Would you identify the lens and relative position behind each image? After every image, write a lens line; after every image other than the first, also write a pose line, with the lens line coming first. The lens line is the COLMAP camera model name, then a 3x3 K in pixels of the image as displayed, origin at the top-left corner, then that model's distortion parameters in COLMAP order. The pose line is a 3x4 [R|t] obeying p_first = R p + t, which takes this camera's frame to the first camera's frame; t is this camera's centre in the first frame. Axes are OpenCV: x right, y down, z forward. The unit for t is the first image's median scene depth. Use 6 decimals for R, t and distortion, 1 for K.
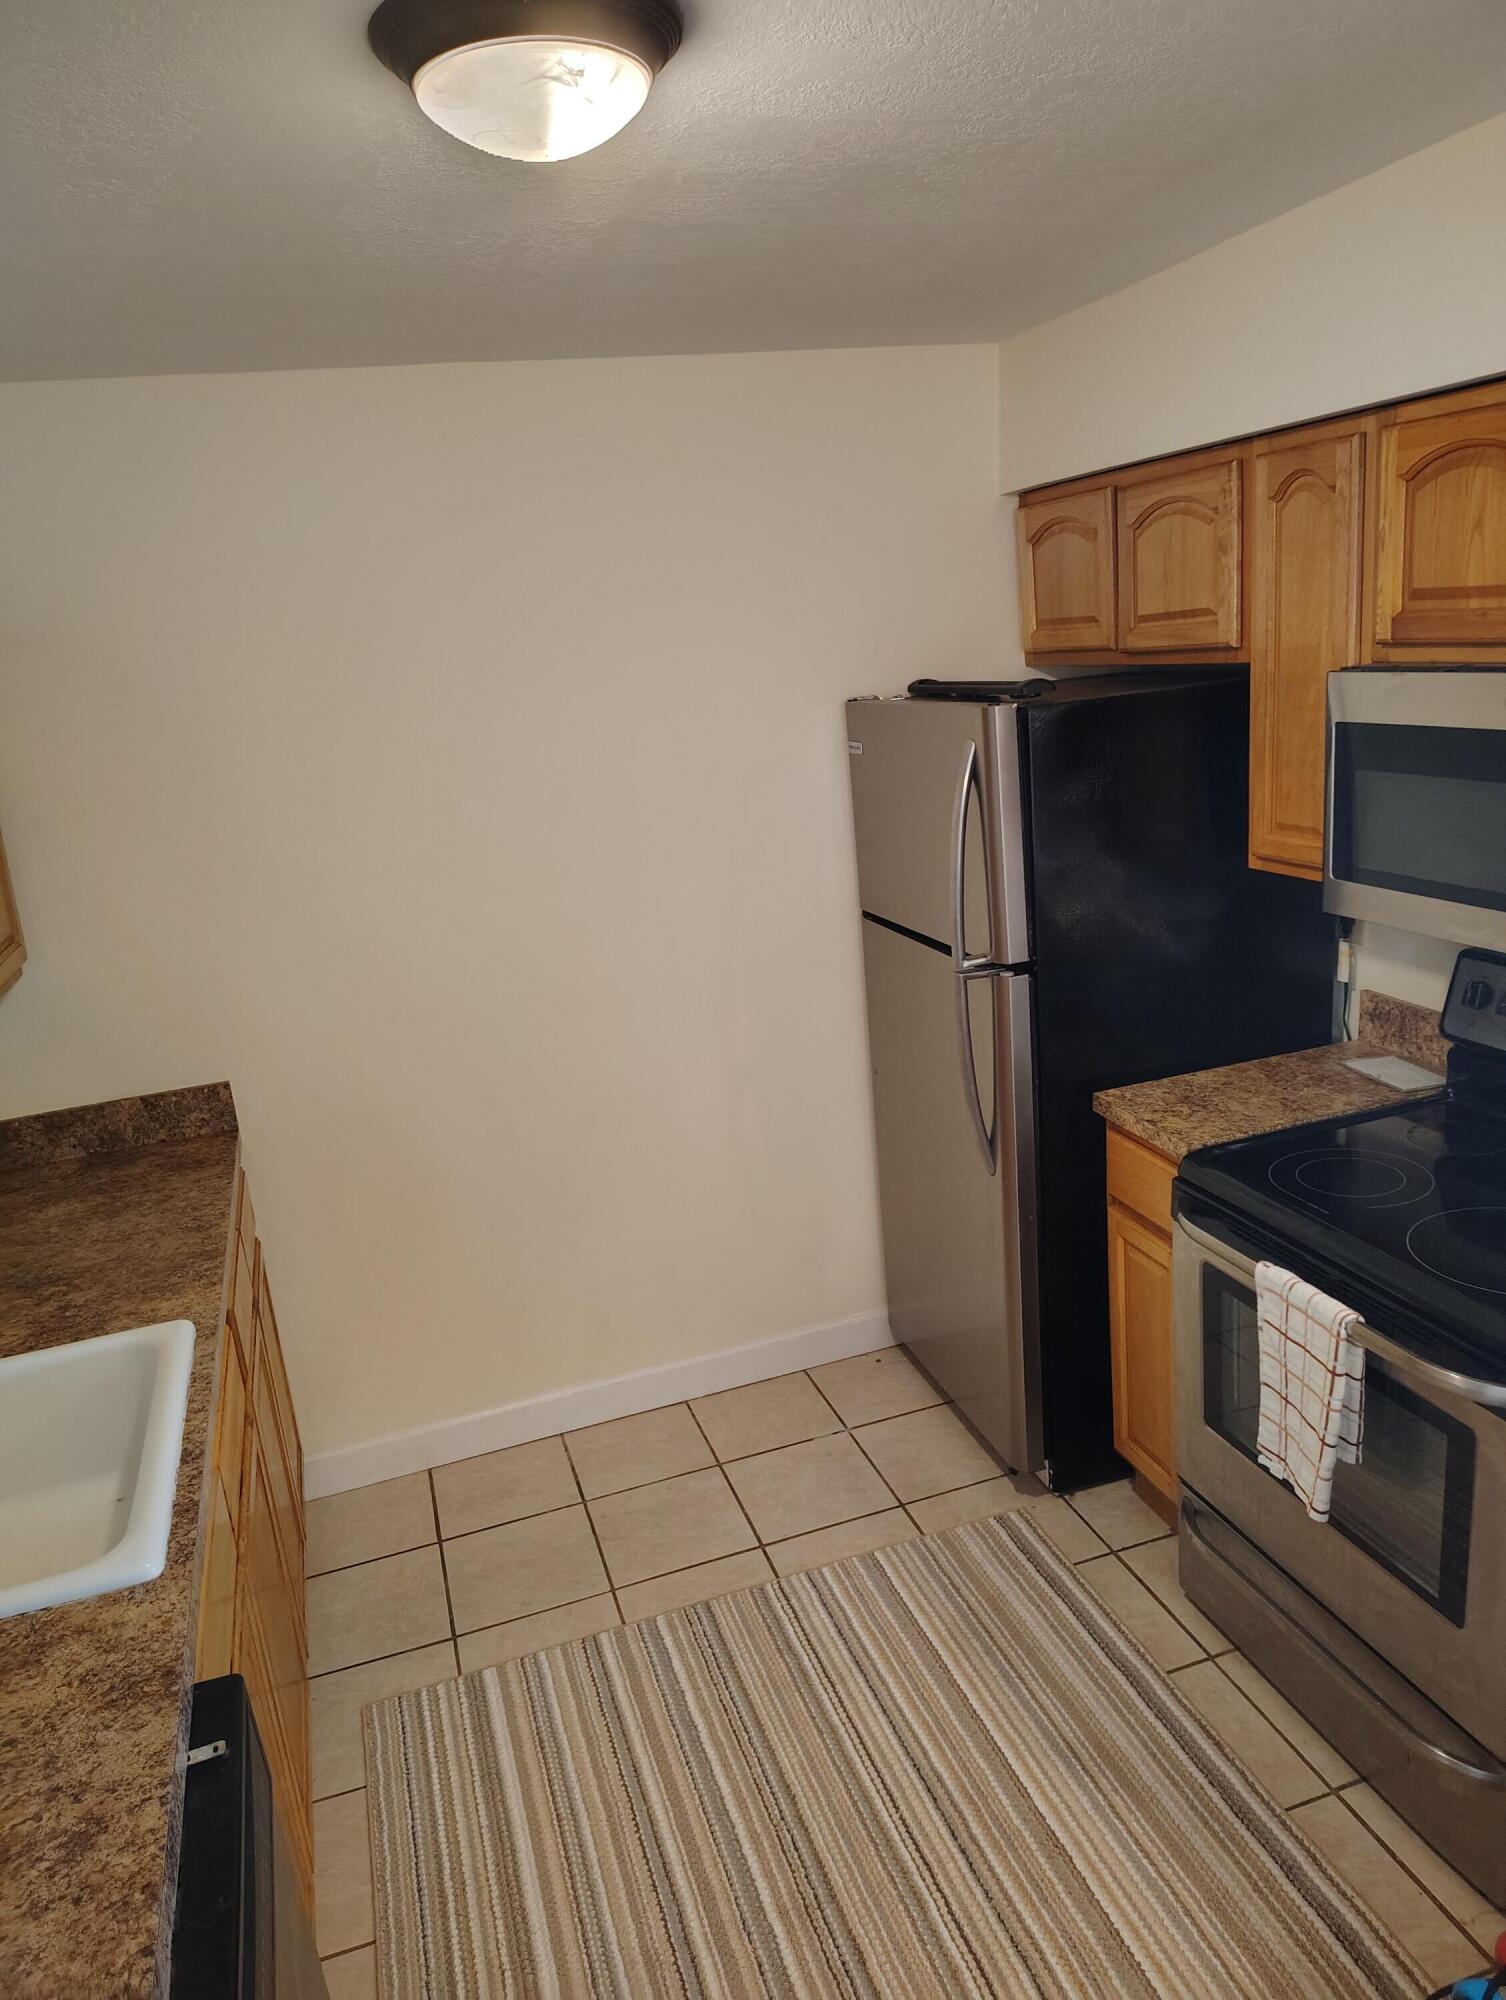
lens RADIAL K [[1399.7, 0, 750.4], [0, 1399.7, 1009.4], [0, 0, 1]] dist [0.168141, -0.227587]
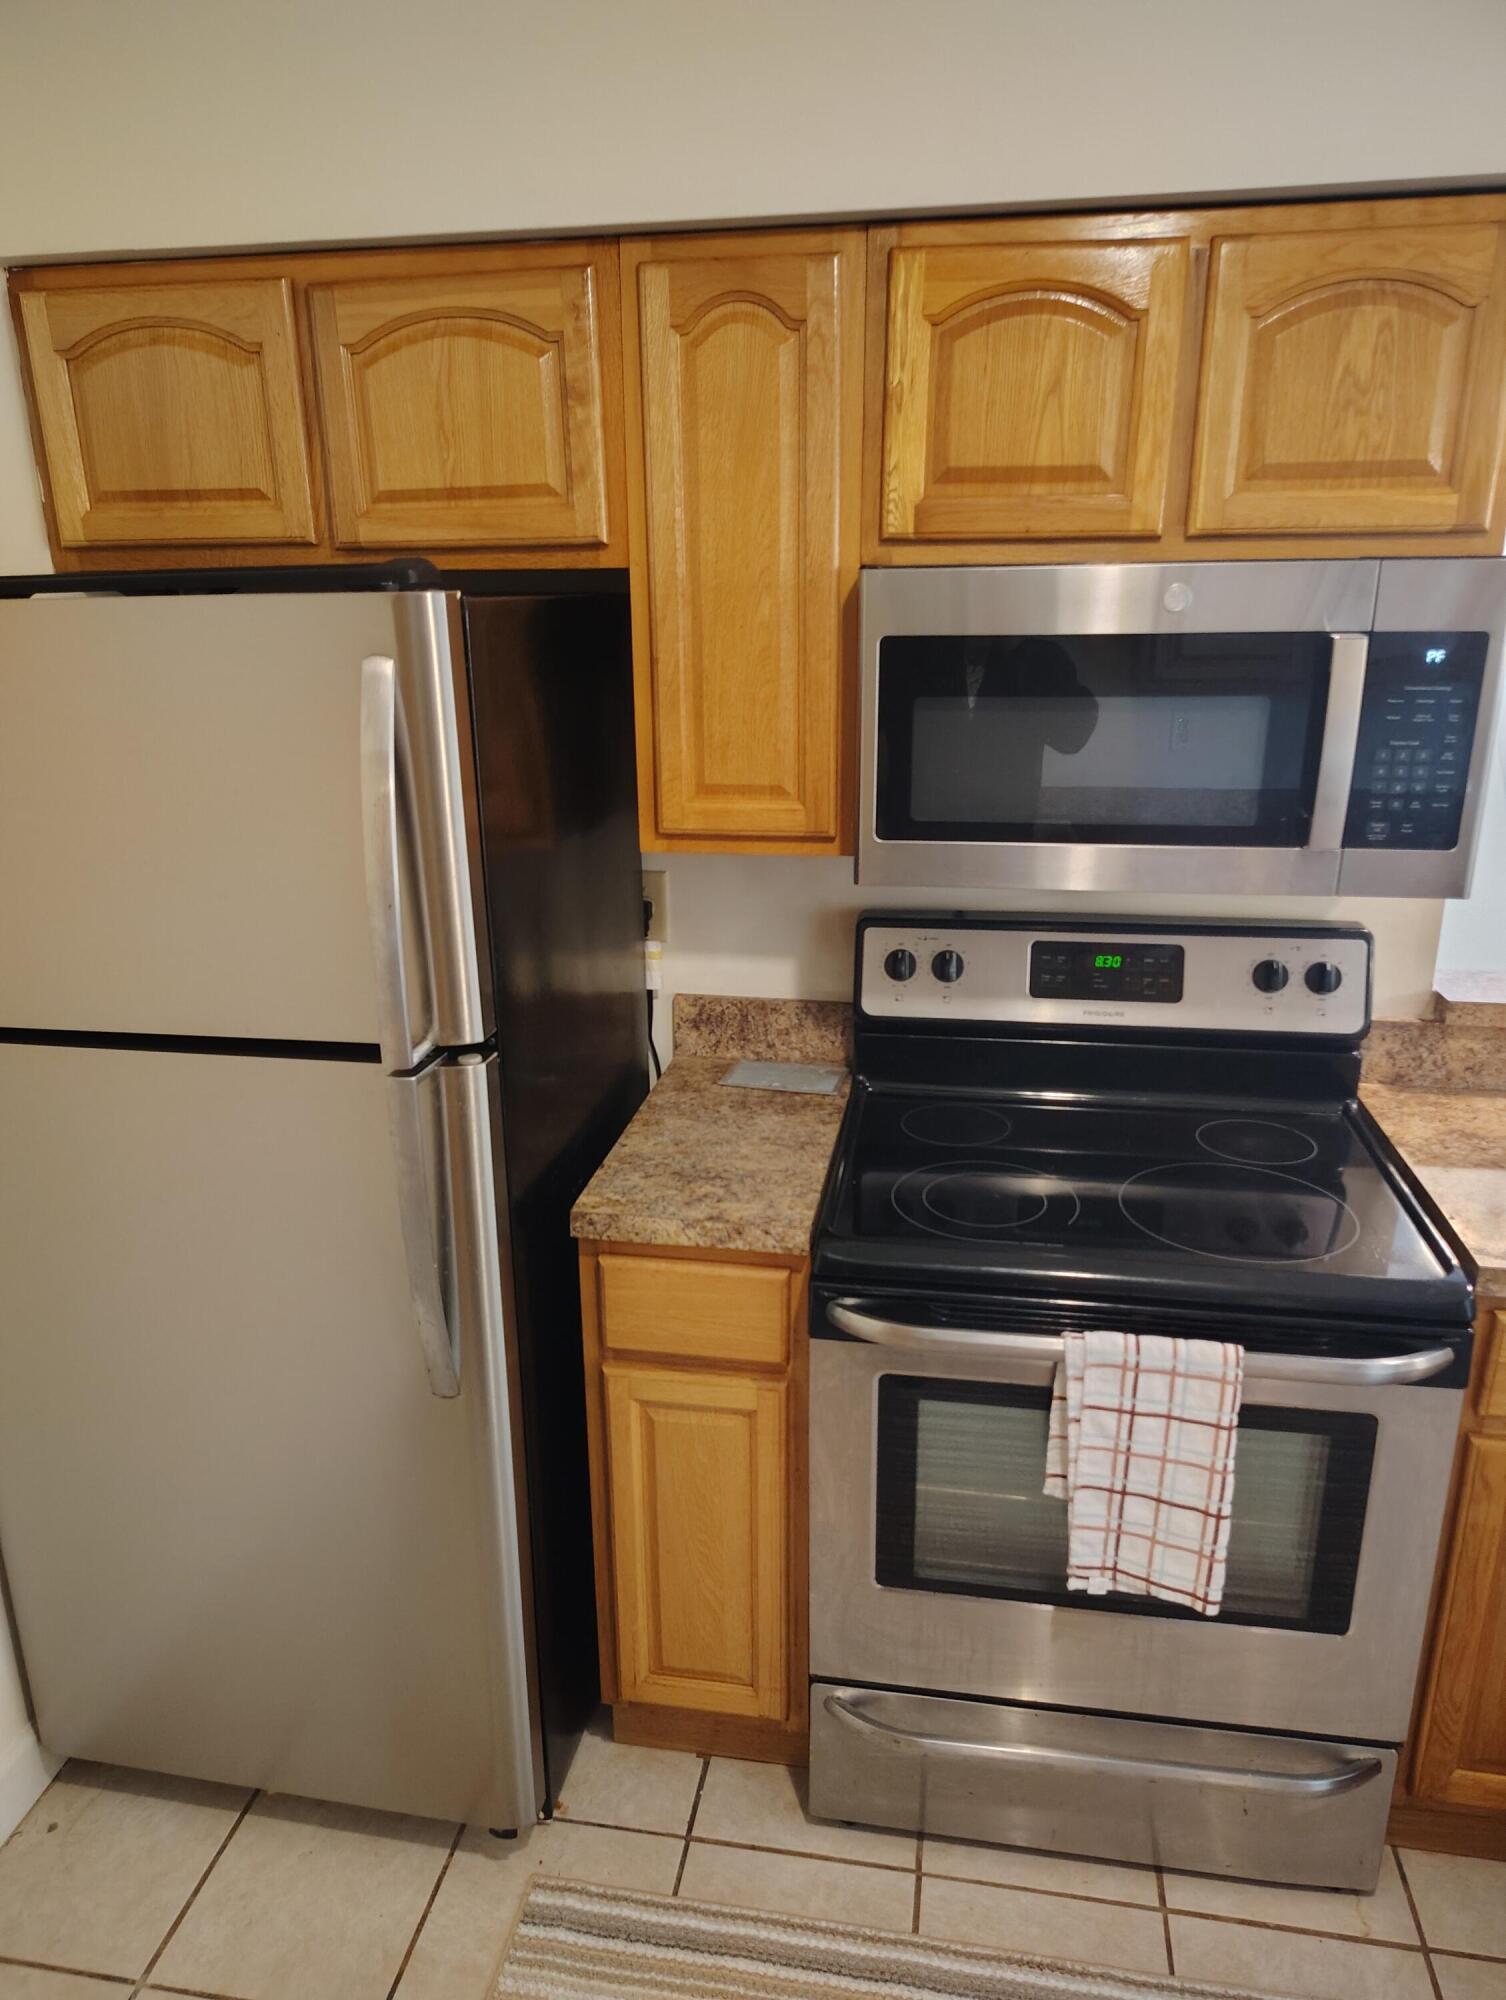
lens RADIAL K [[1383.6, 0, 749.3], [0, 1383.6, 1018.4], [0, 0, 1]] dist [0.080415, -0.101503]
pose [[0.466956, -0.185184, 0.864672, -0.265919], [0.205336, 0.973806, 0.097668, -0.075569], [-0.860110, 0.131942, 0.492750, 0.620621]]
